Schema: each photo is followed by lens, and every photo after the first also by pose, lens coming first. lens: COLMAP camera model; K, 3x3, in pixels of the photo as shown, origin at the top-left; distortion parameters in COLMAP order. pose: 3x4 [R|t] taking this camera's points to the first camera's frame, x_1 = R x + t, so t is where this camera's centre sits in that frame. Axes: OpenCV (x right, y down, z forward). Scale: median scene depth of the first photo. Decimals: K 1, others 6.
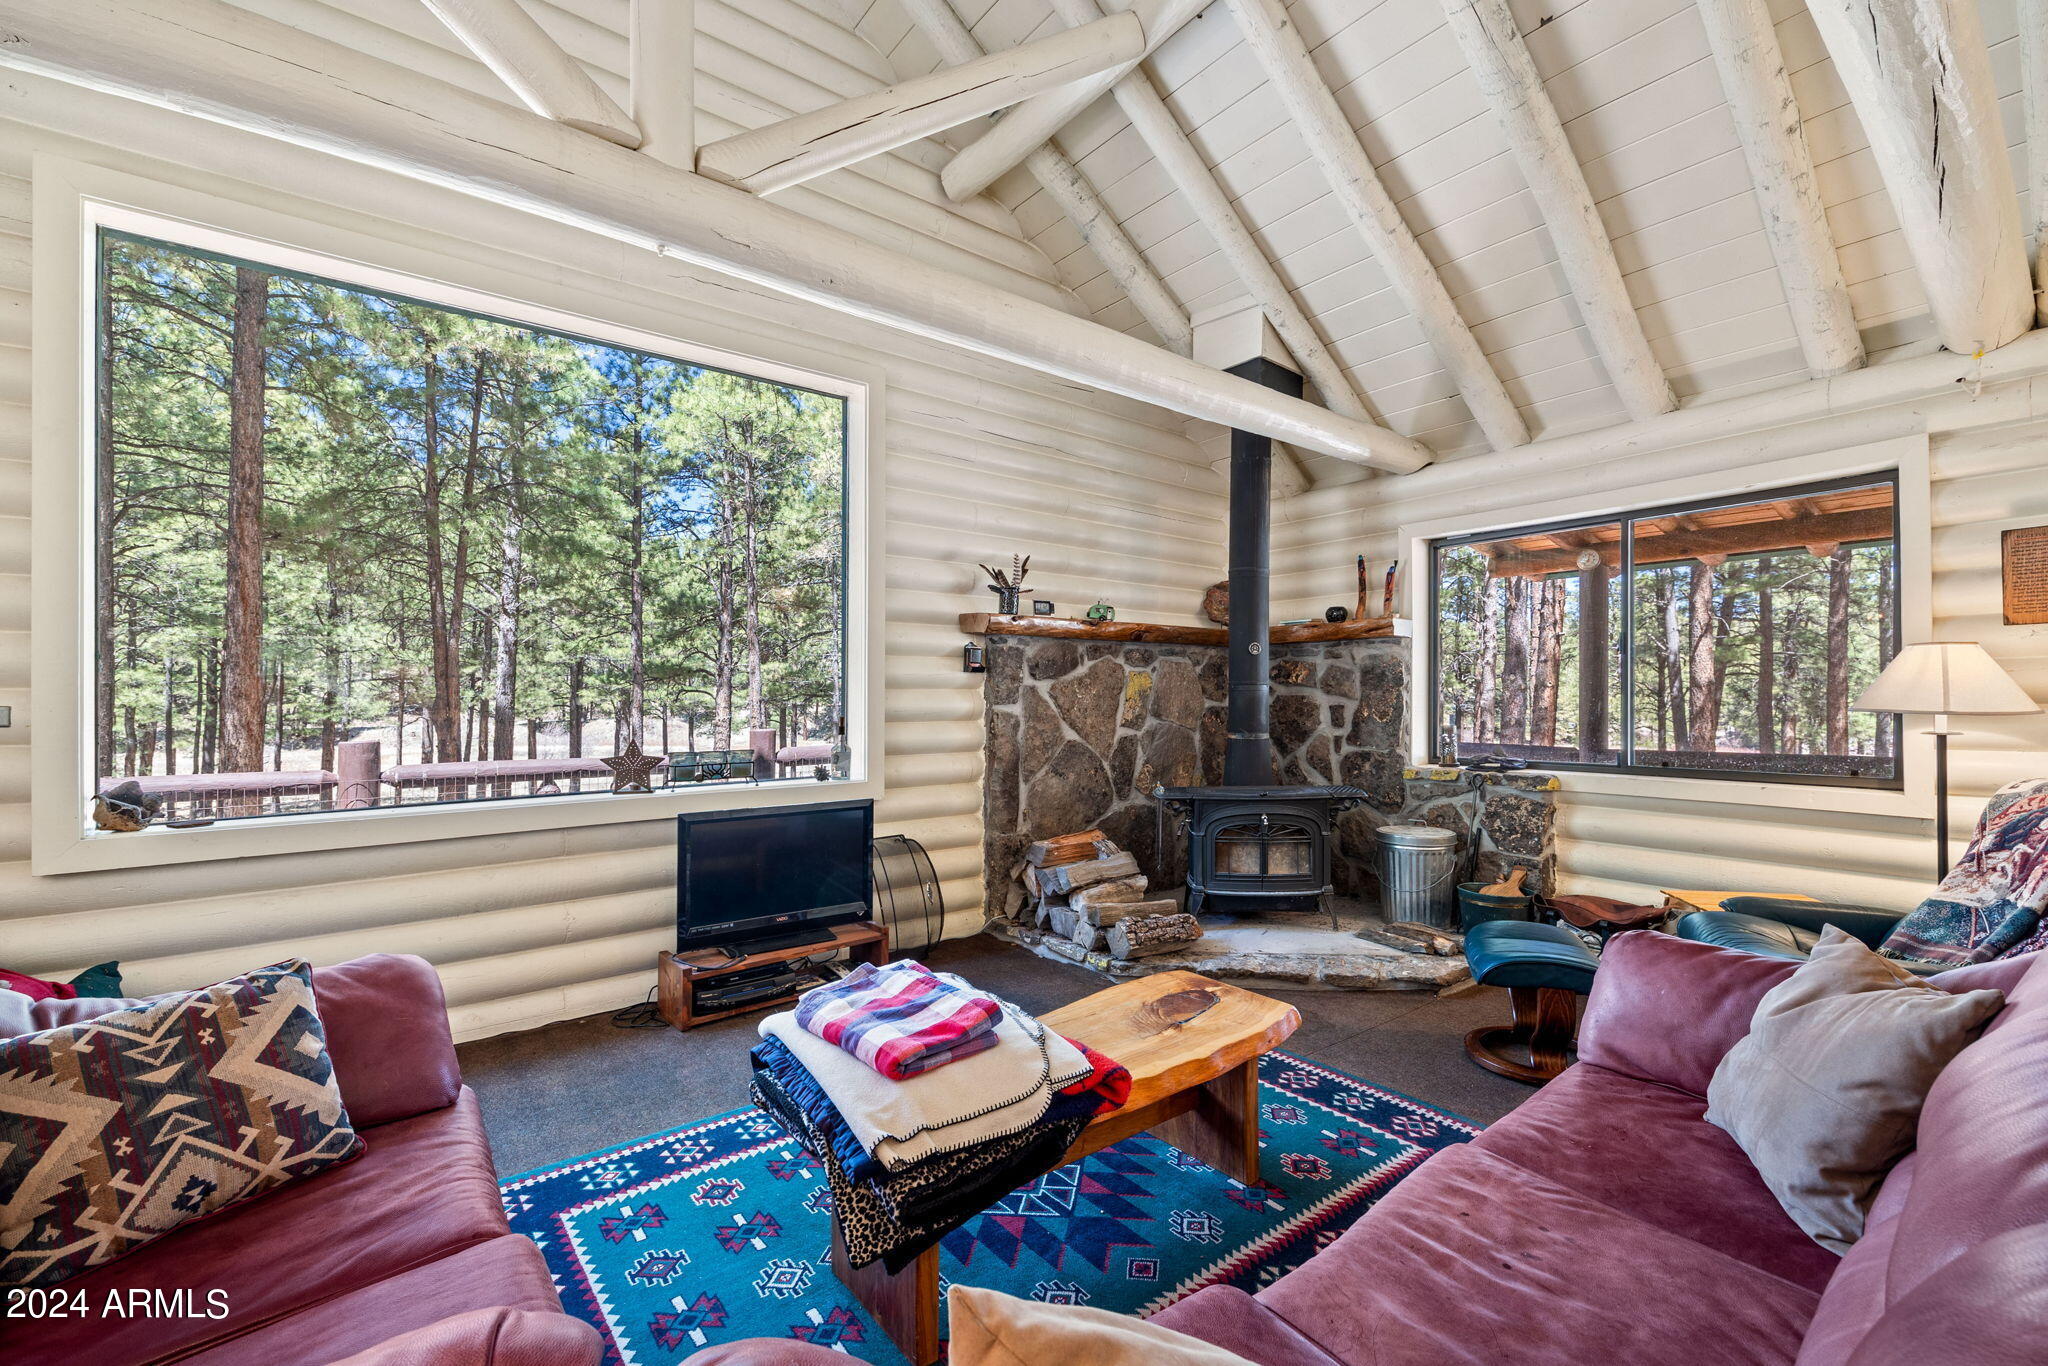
lens RADIAL K [[860.5, 0, 1022.0], [0, 860.5, 695.5], [0, 0, 1]] dist [-0.002263, 0.000031]
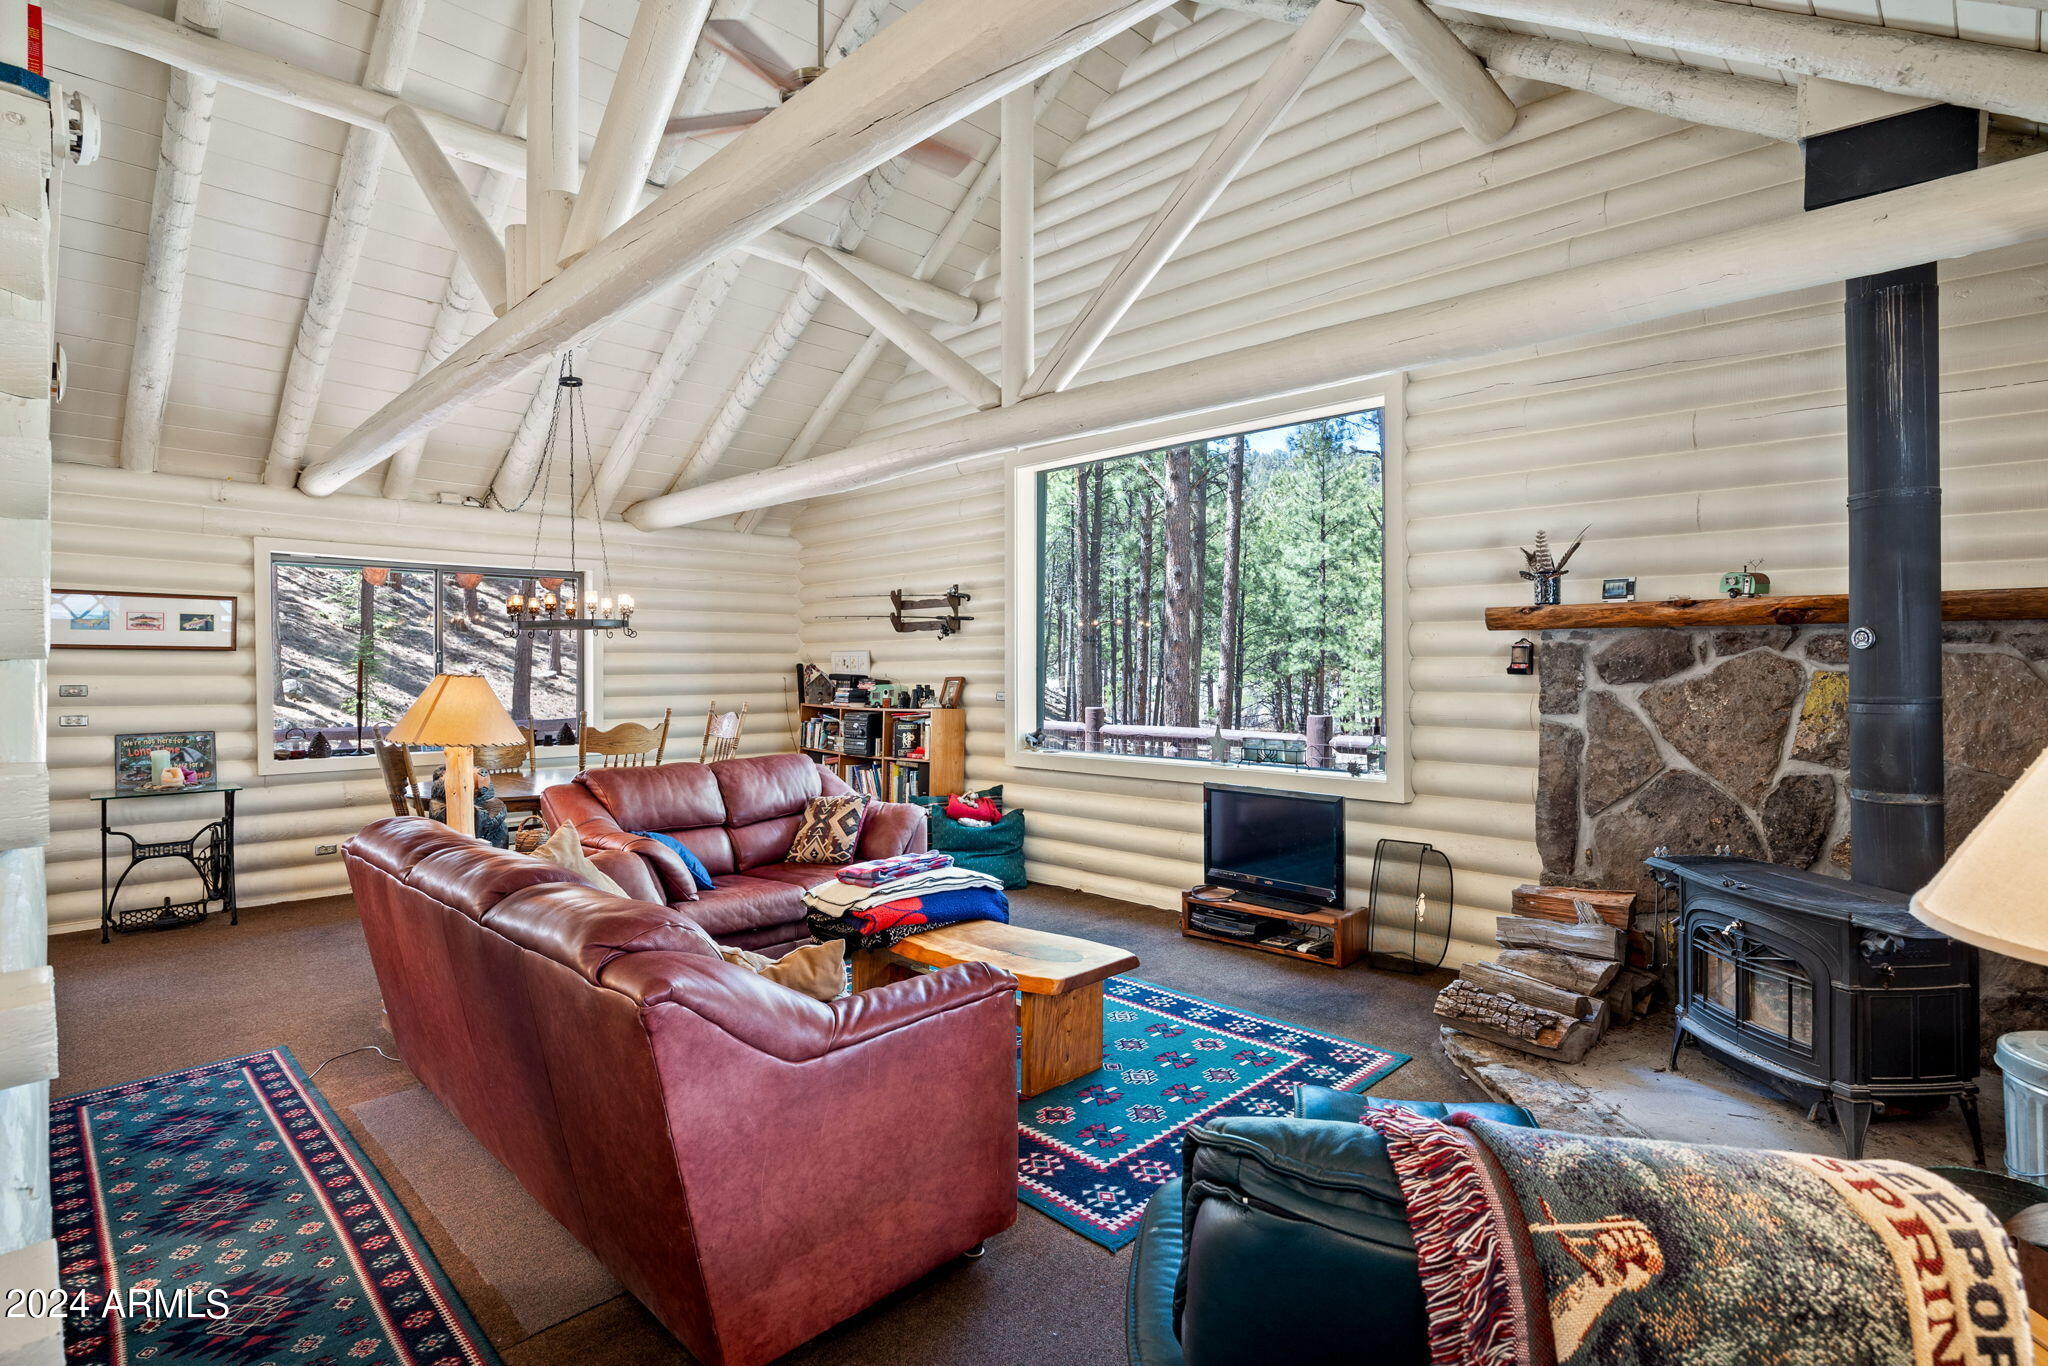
lens RADIAL K [[976.0, 0, 1027.3], [0, 976.0, 657.1], [0, 0, 1]] dist [-0.003335, -0.000342]
pose [[0.146535, -0.003806, -0.989198, 0.806060], [0.001691, 0.999992, -0.003597, -0.040284], [0.989204, -0.001146, 0.146540, 0.369760]]
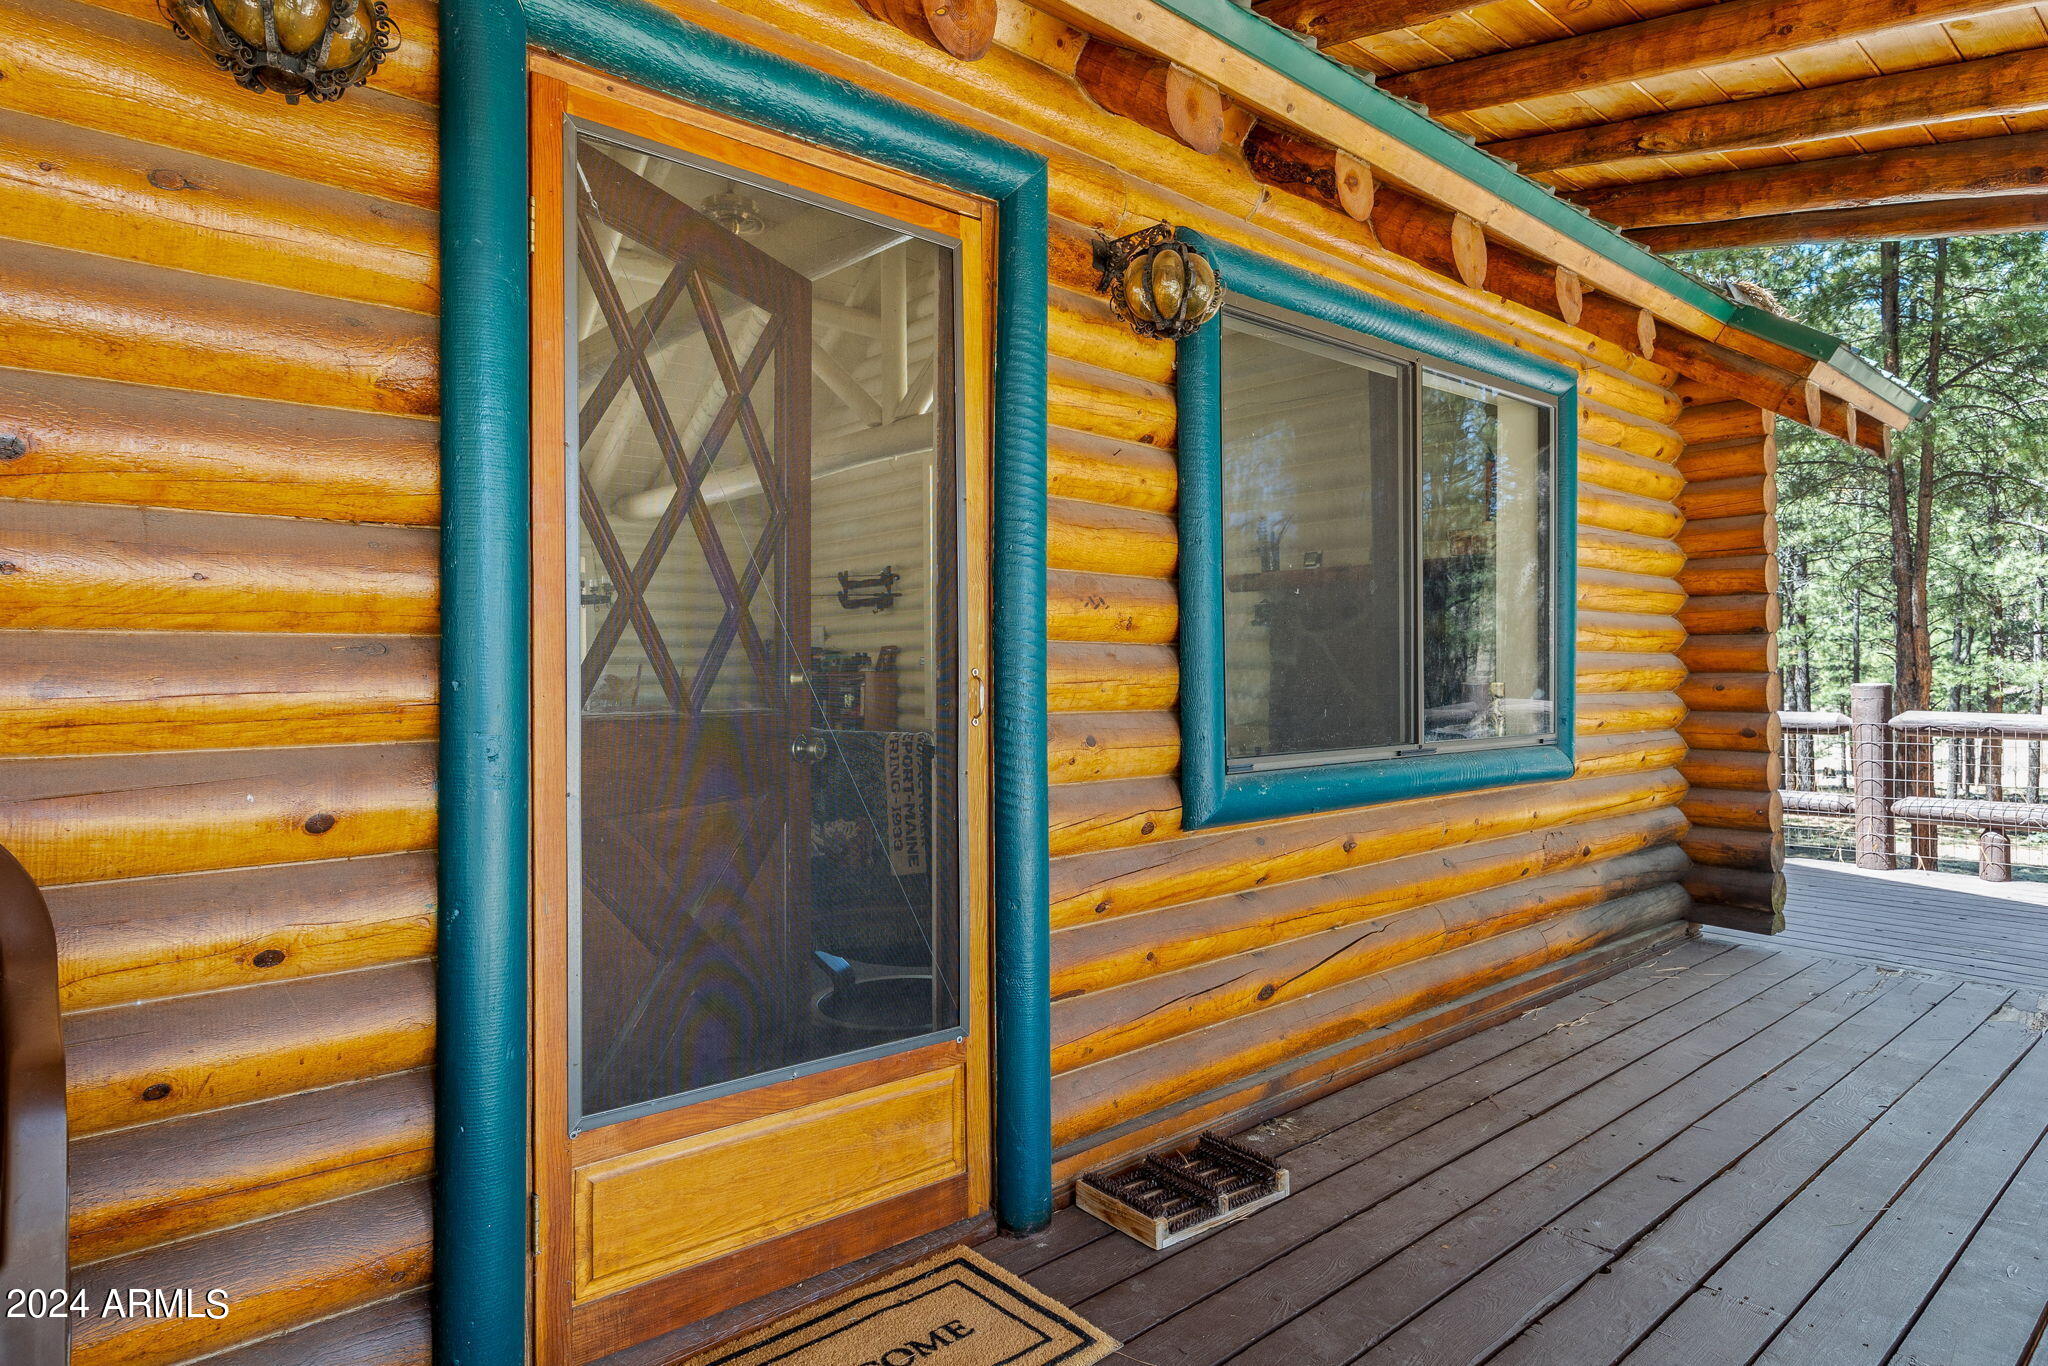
lens RADIAL K [[1156.0, 0, 1024.0], [0, 1156.0, 683.0], [0, 0, 1]] dist [-0.001580, -0.000354]
pose [[0.062314, 0.016348, -0.997923, 1.211780], [-0.002116, 0.999866, 0.016248, 0.000206], [0.998054, 0.001099, 0.062340, 0.528896]]
